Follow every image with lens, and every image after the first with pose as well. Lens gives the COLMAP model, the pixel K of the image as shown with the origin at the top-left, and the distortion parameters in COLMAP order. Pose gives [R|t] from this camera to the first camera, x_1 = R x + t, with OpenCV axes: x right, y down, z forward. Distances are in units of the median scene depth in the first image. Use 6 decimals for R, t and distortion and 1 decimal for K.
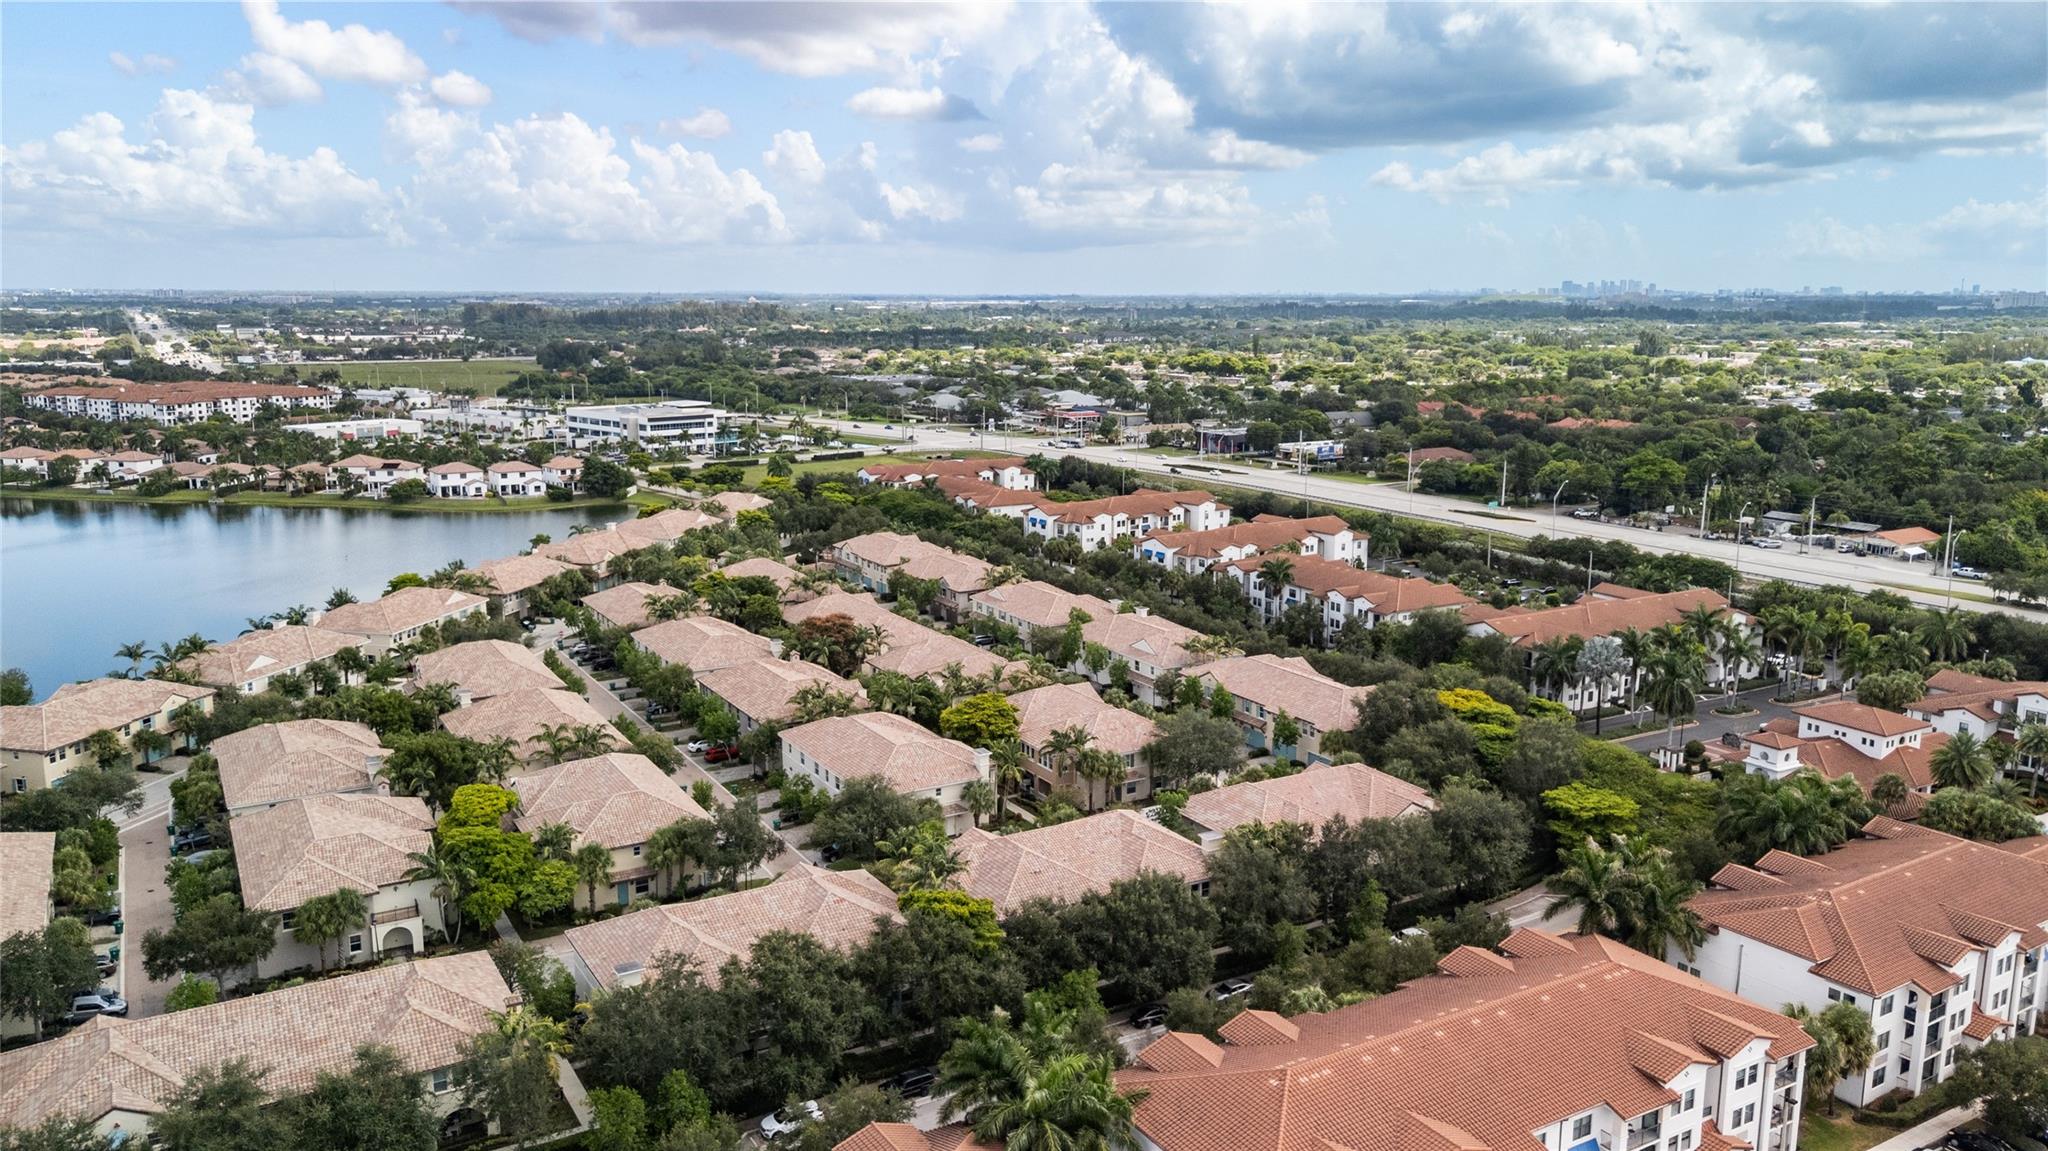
lens RADIAL K [[1507.6, 0, 1024.0], [0, 1507.6, 575.5], [0, 0, 1]] dist [0.042622, -0.003884]
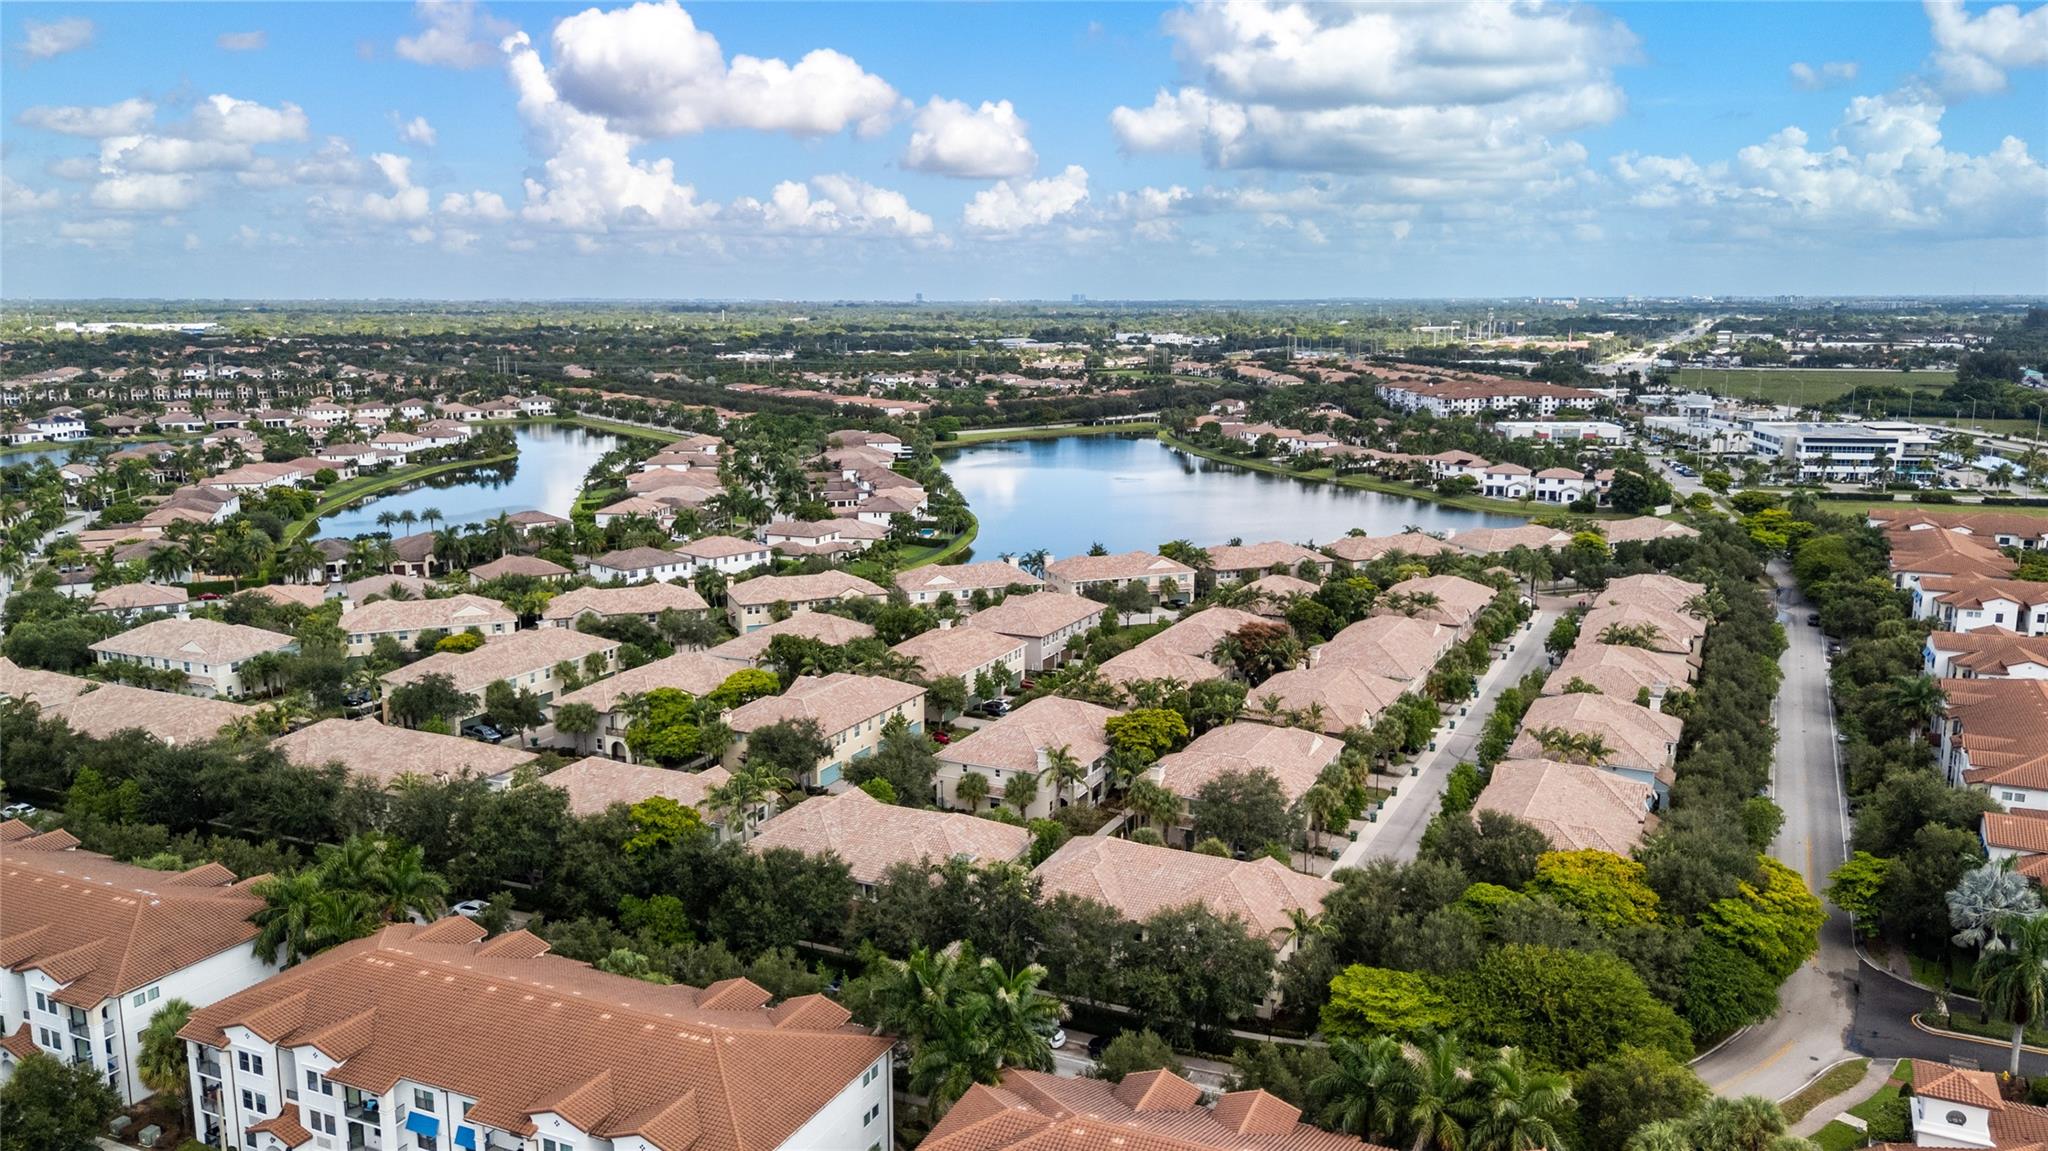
lens RADIAL K [[1507.6, 0, 1024.0], [0, 1507.6, 575.5], [0, 0, 1]] dist [0.042622, -0.003884]
pose [[0.562560, 0.149064, -0.813208, 0.231355], [-0.152267, 0.985466, 0.075305, -0.022079], [0.812614, 0.081462, 0.577081, 0.119817]]
